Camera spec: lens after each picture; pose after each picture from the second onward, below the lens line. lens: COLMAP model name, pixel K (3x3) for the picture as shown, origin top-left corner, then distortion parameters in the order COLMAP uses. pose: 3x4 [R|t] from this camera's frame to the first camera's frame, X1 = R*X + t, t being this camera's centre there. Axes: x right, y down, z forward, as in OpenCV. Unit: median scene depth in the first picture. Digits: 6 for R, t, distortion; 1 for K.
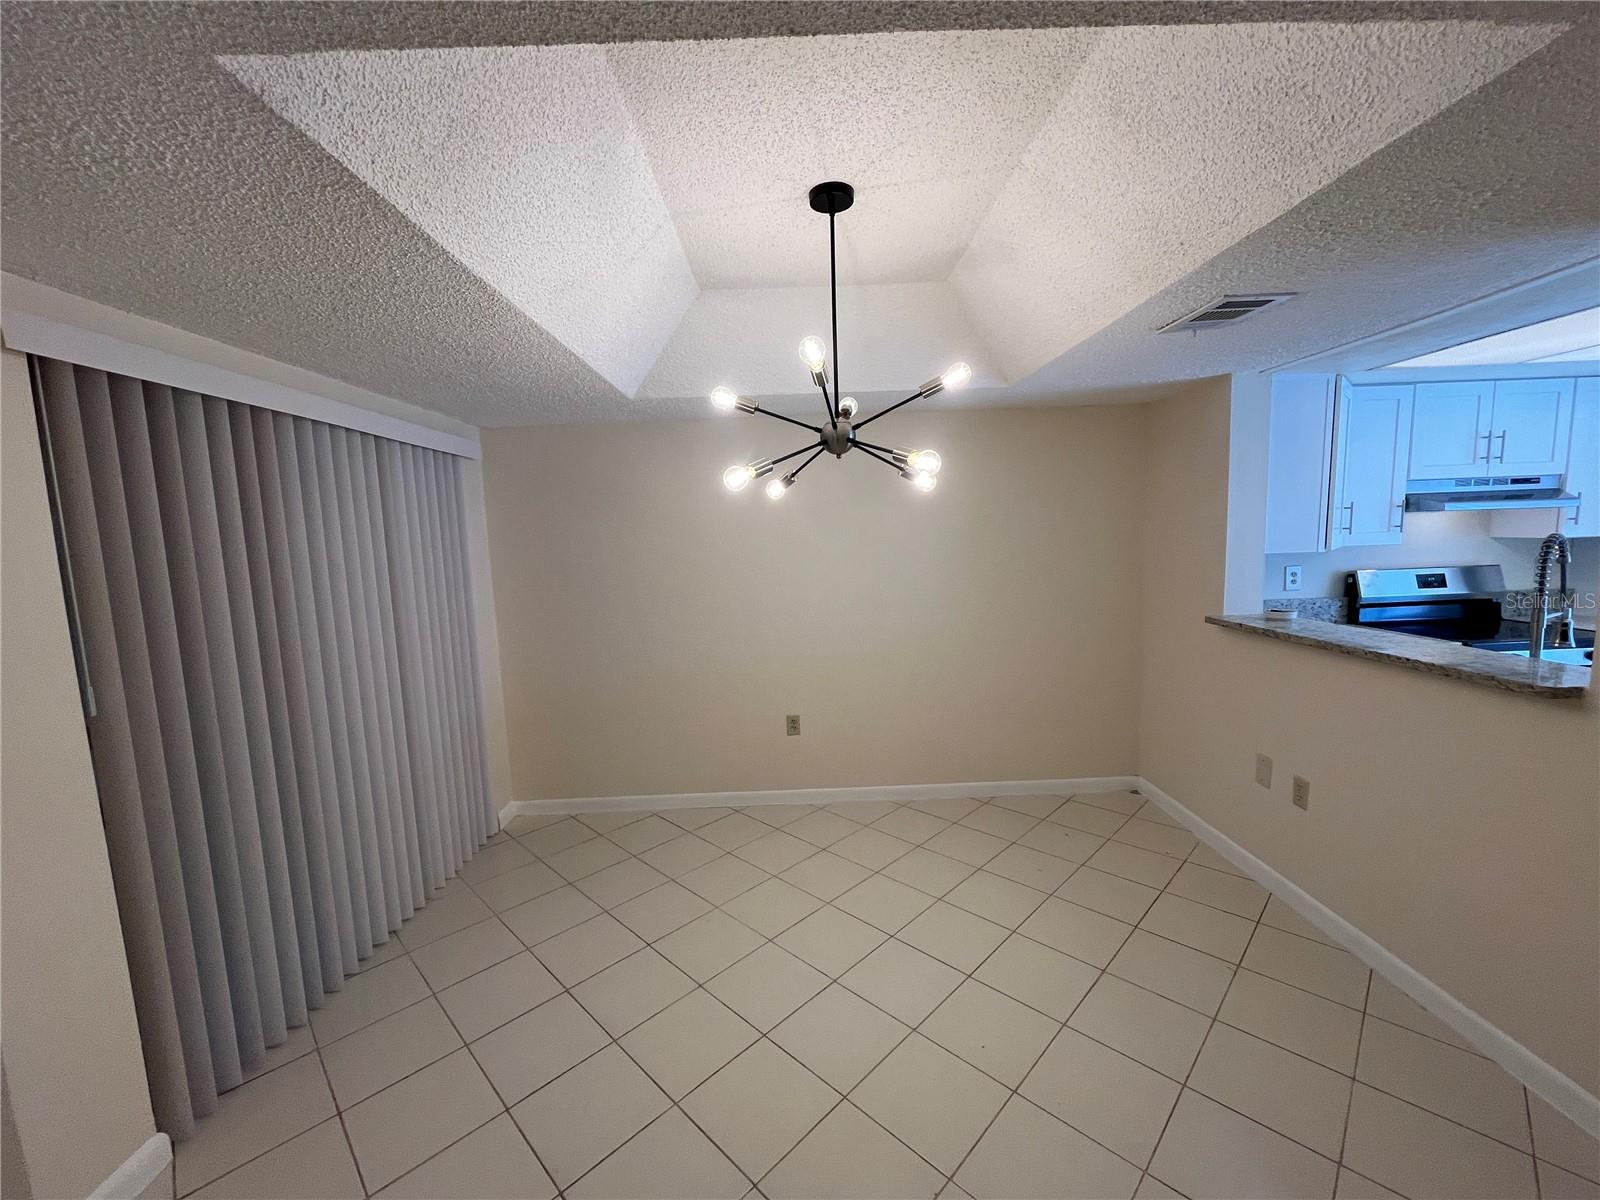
lens RADIAL K [[644.9, 0, 793.5], [0, 644.9, 600.9], [0, 0, 1]] dist [-0.004593, -0.000604]
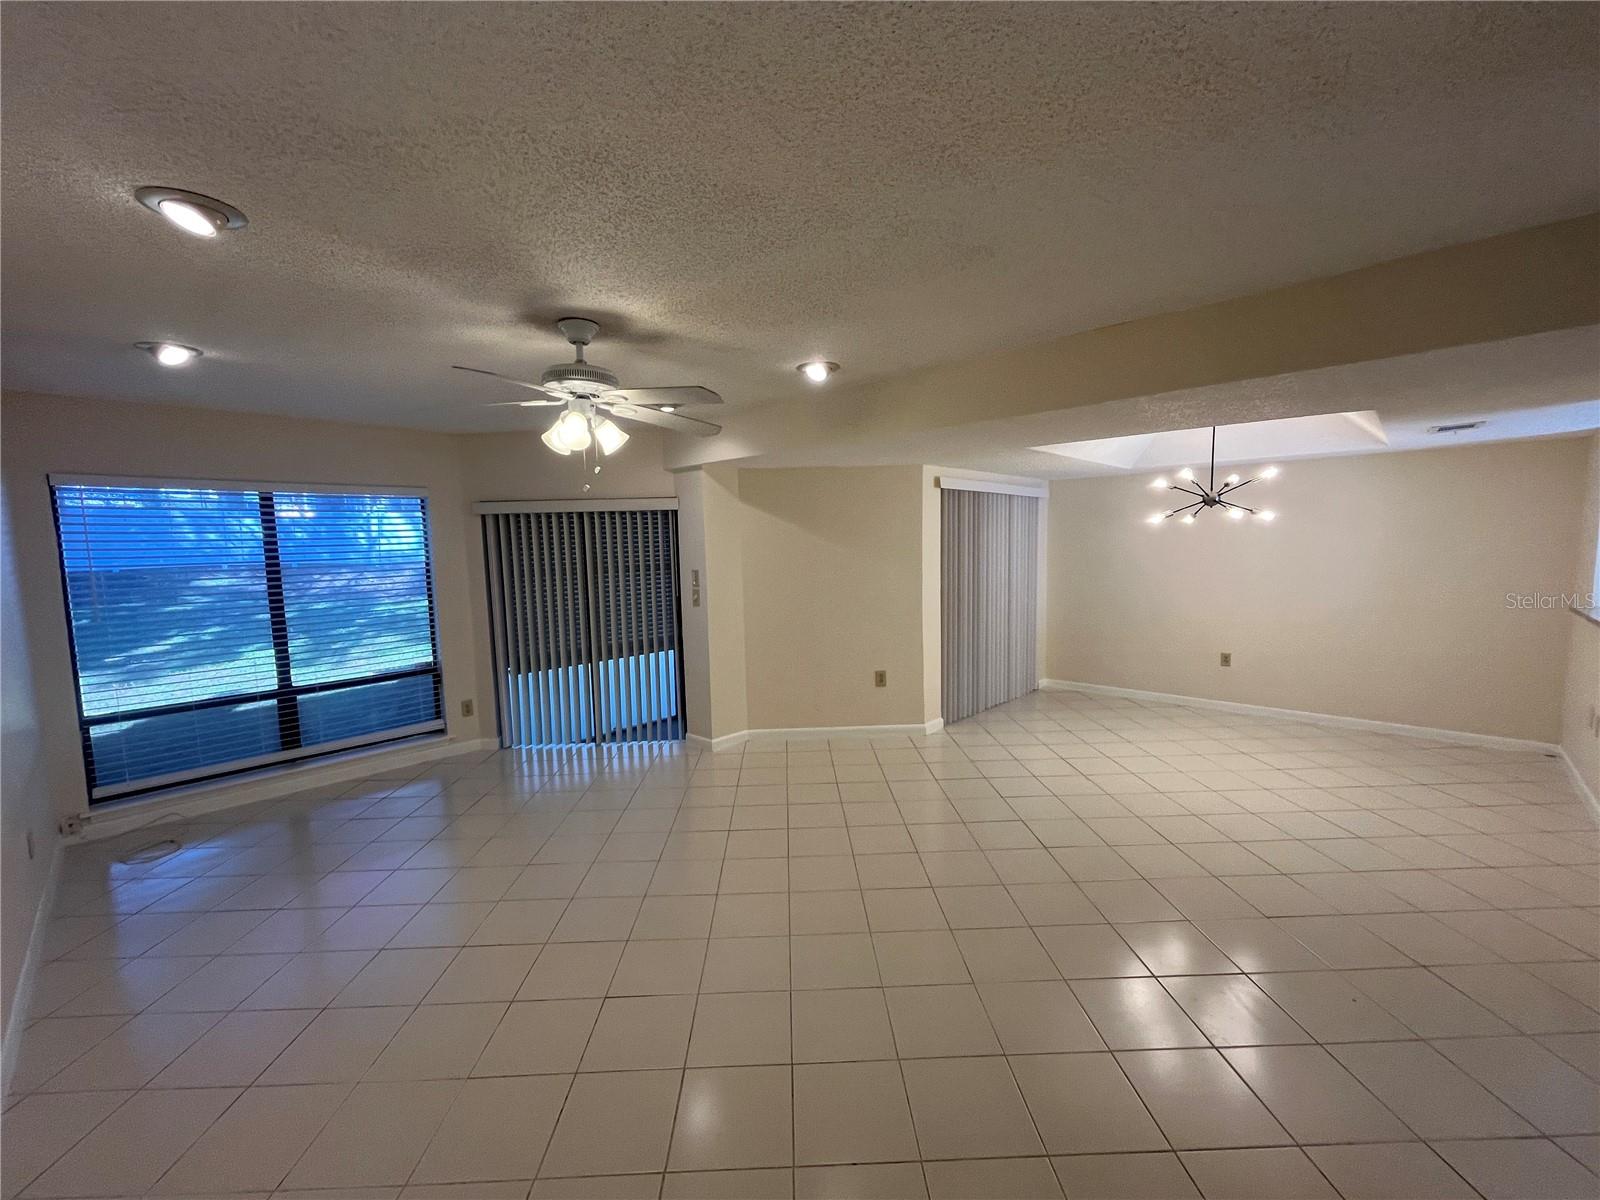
lens RADIAL K [[644.9, 0, 793.0], [0, 644.9, 602.0], [0, 0, 1]] dist [-0.004593, -0.000604]
pose [[0.718328, 0.086101, -0.690356, 0.420253], [-0.083259, 0.995820, 0.037566, 0.108054], [0.690705, 0.030494, 0.722494, -1.172982]]
